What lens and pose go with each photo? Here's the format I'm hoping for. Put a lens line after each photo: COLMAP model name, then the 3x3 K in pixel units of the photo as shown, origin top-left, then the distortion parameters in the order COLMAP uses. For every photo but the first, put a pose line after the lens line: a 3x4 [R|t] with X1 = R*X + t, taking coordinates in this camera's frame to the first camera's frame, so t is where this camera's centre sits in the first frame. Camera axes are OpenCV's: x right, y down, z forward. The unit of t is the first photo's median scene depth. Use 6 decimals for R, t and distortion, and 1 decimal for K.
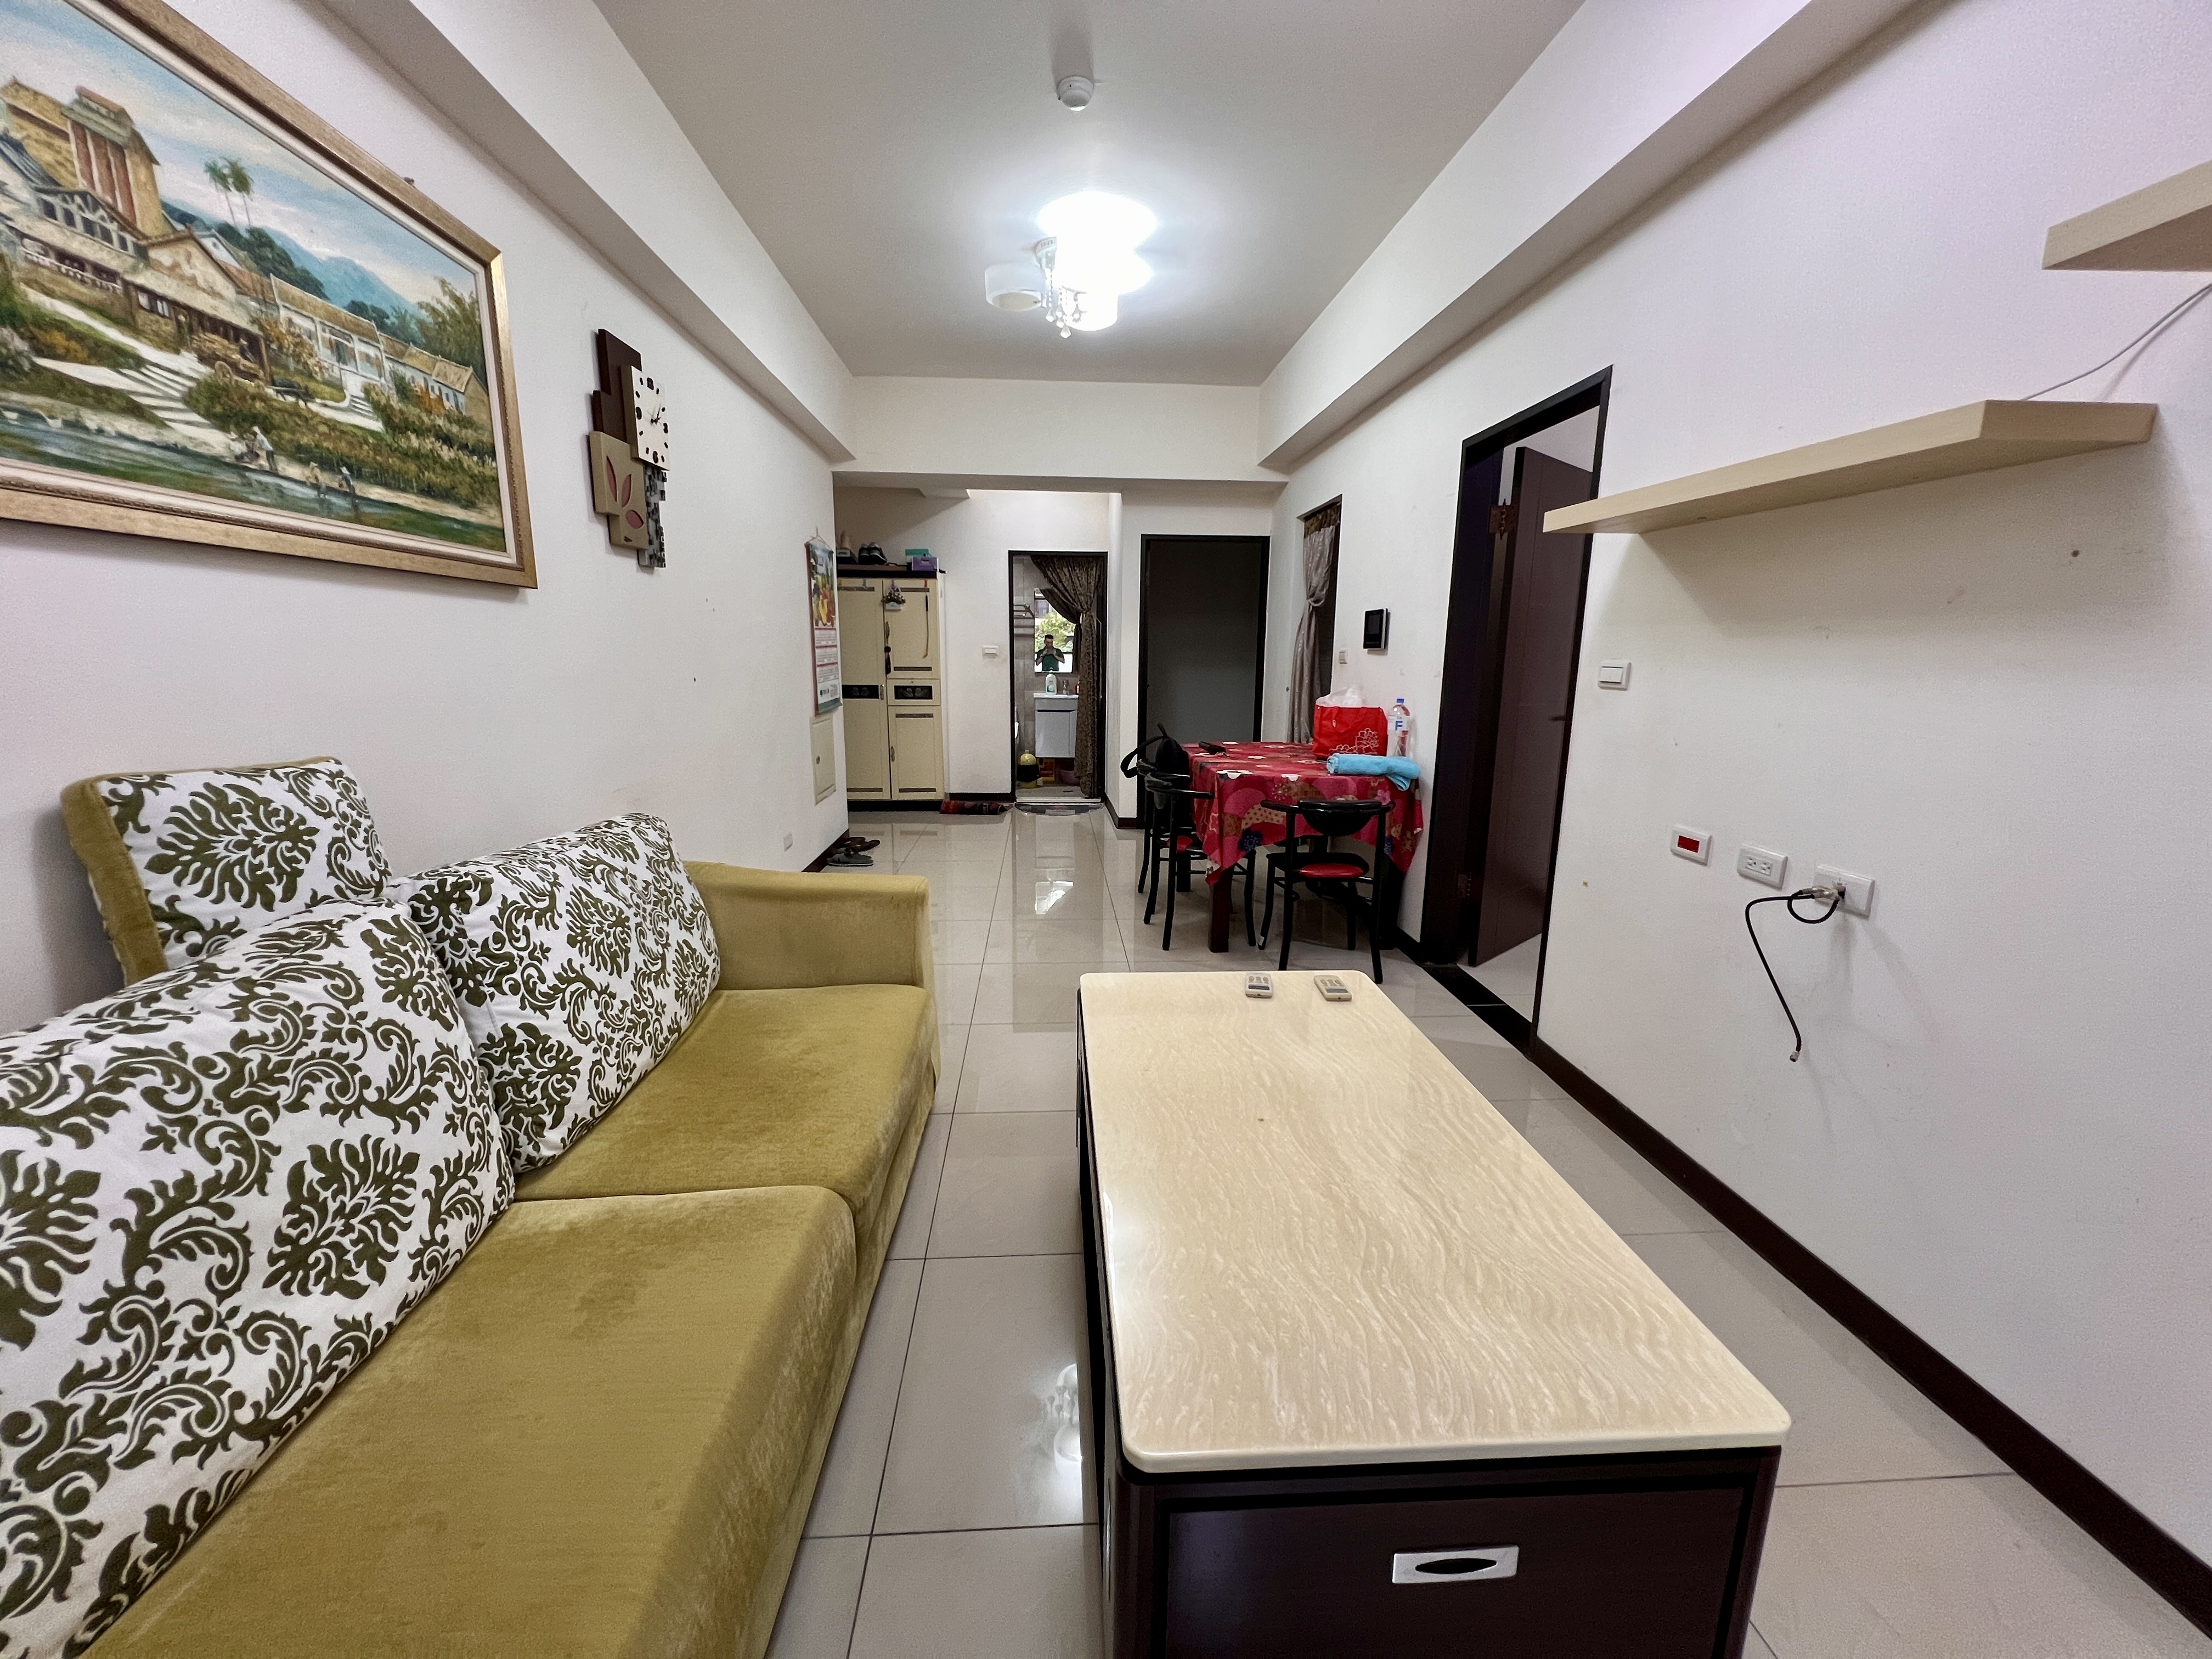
lens RADIAL K [[885.5, 0, 1101.1], [0, 885.5, 824.2], [0, 0, 1]] dist [-0.003853, 0.000327]
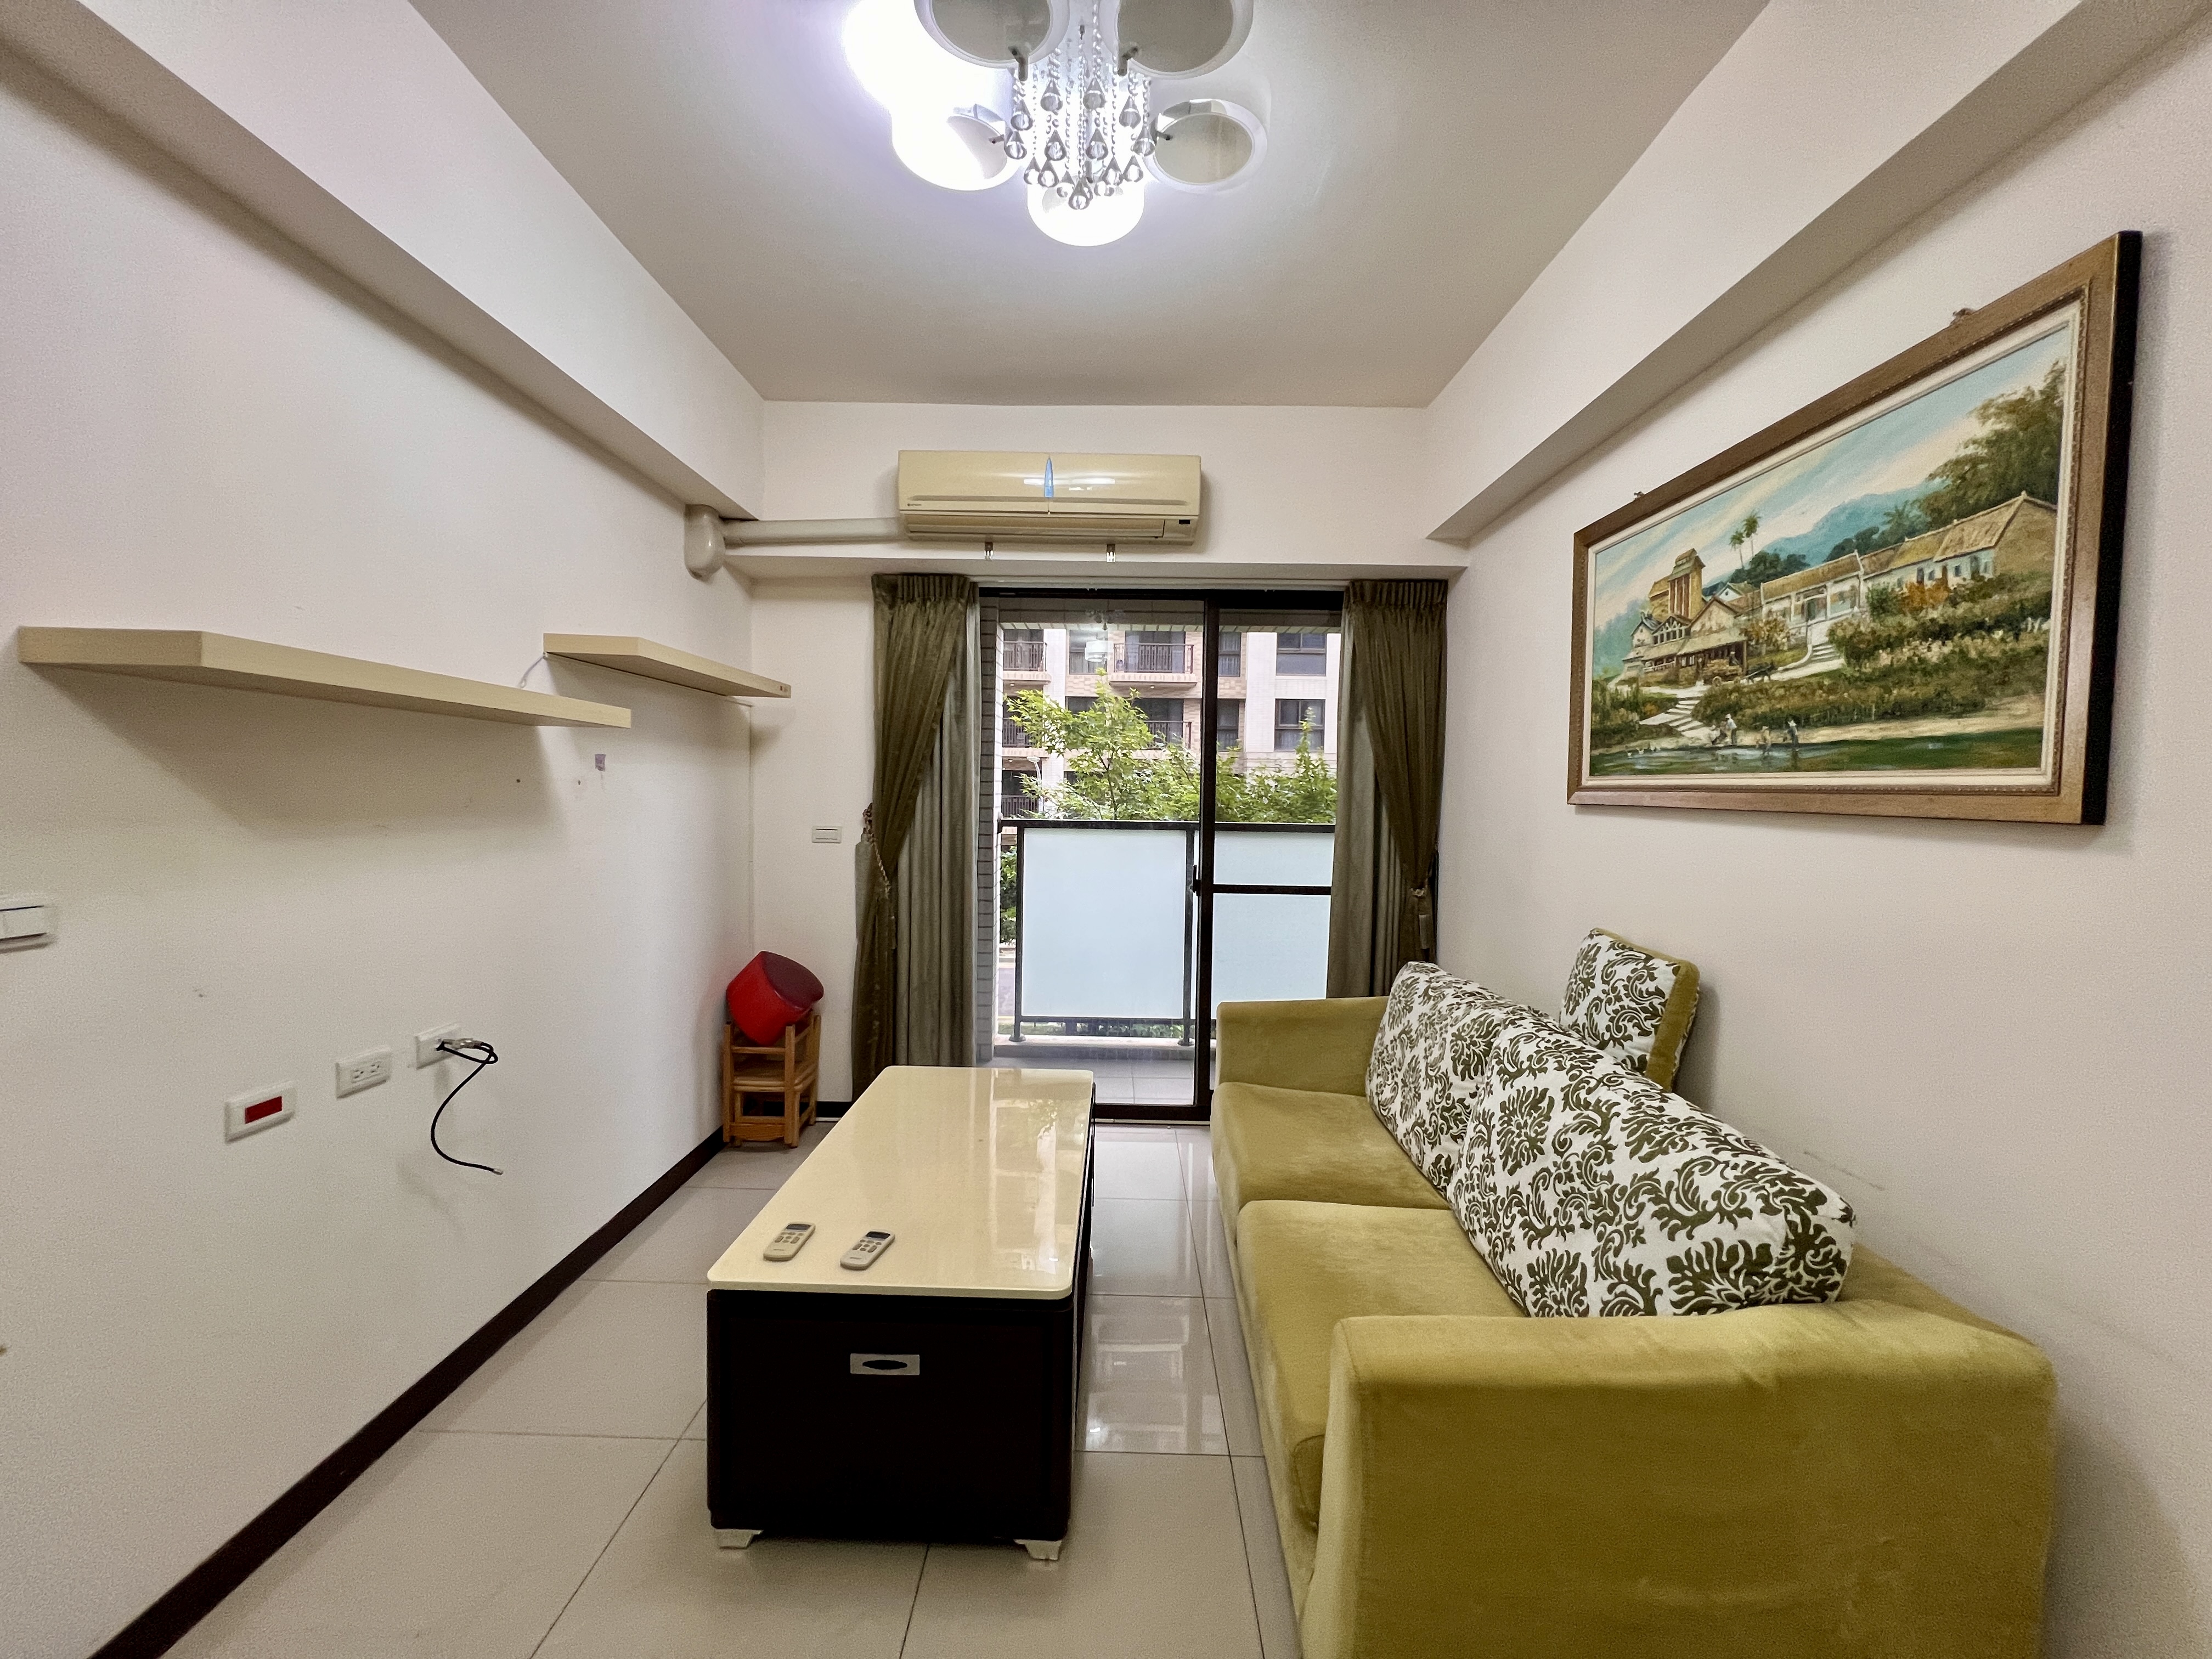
lens RADIAL K [[885.5, 0, 1100.2], [0, 885.5, 822.3], [0, 0, 1]] dist [-0.003853, 0.000327]
pose [[-0.996003, -0.029997, 0.084132, -0.110450], [-0.010029, 0.973522, 0.228375, -0.432392], [-0.088755, 0.226618, -0.969931, 1.766235]]
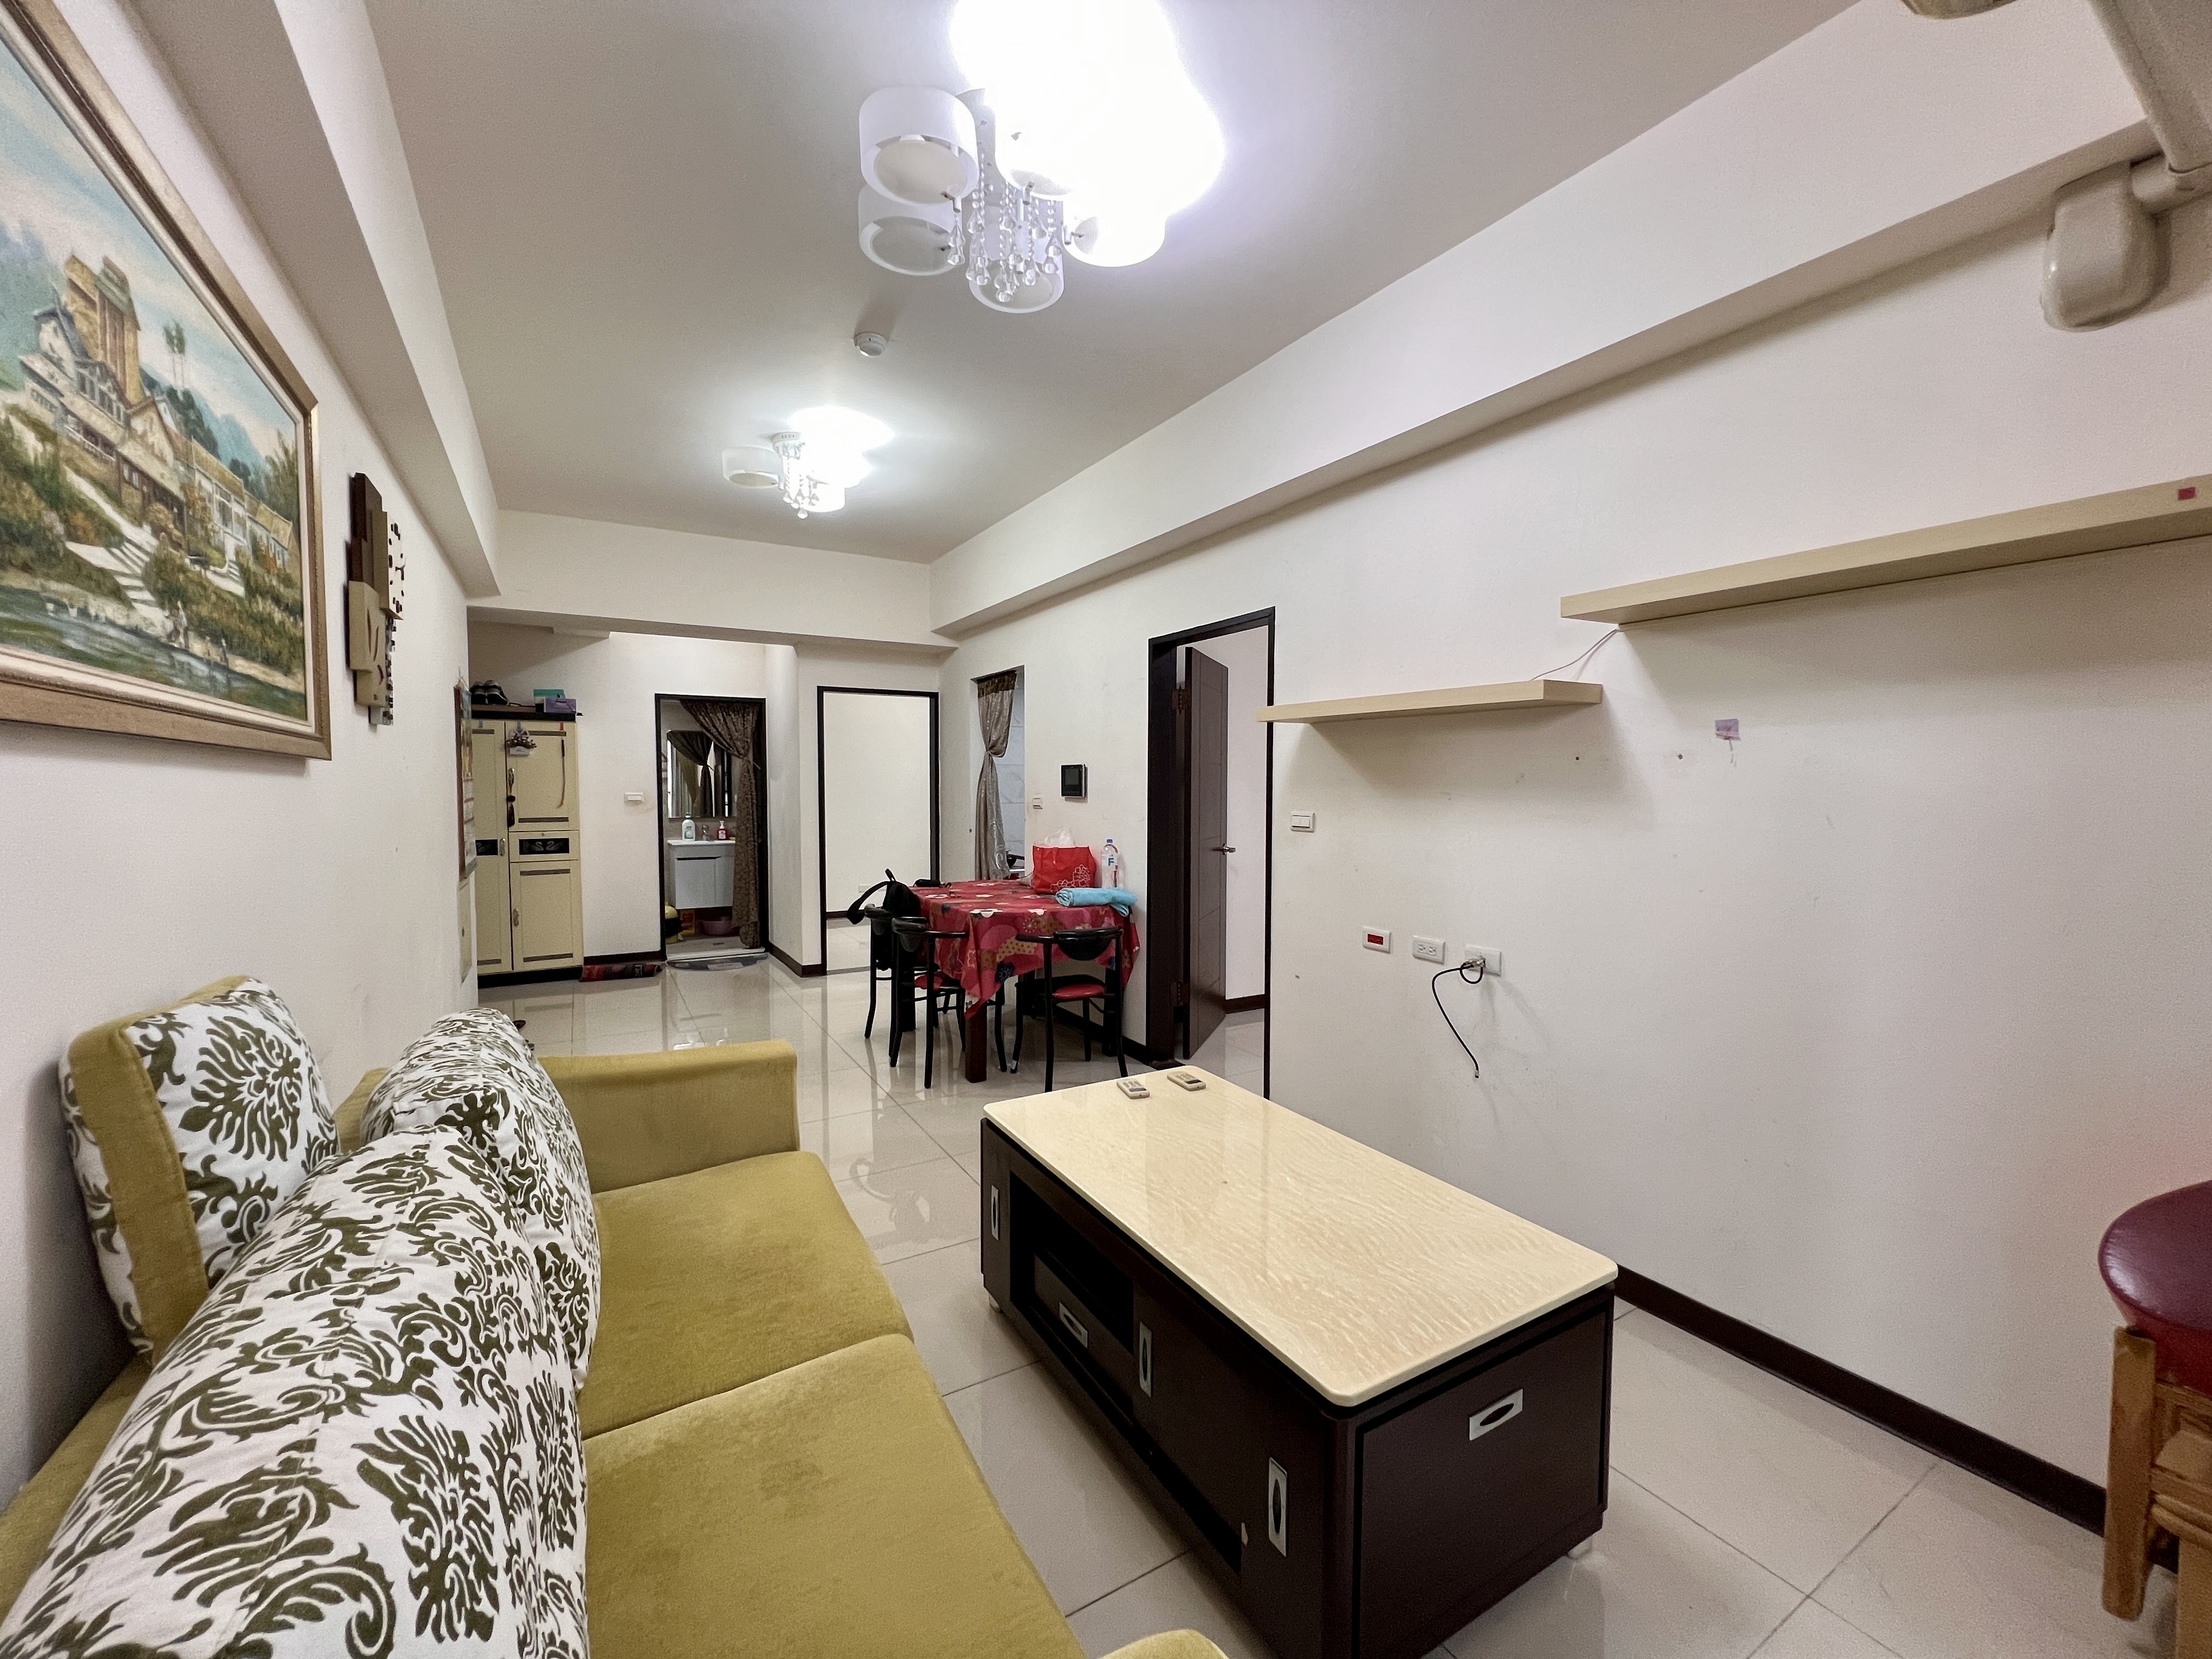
lens RADIAL K [[887.4, 0, 1102.5], [0, 887.4, 821.9], [0, 0, 1]] dist [-0.001657, -0.000191]
pose [[0.891168, -0.027717, 0.452827, -0.405526], [0.095151, 0.987351, -0.126822, -0.027600], [-0.443584, 0.156107, 0.882533, -0.105990]]
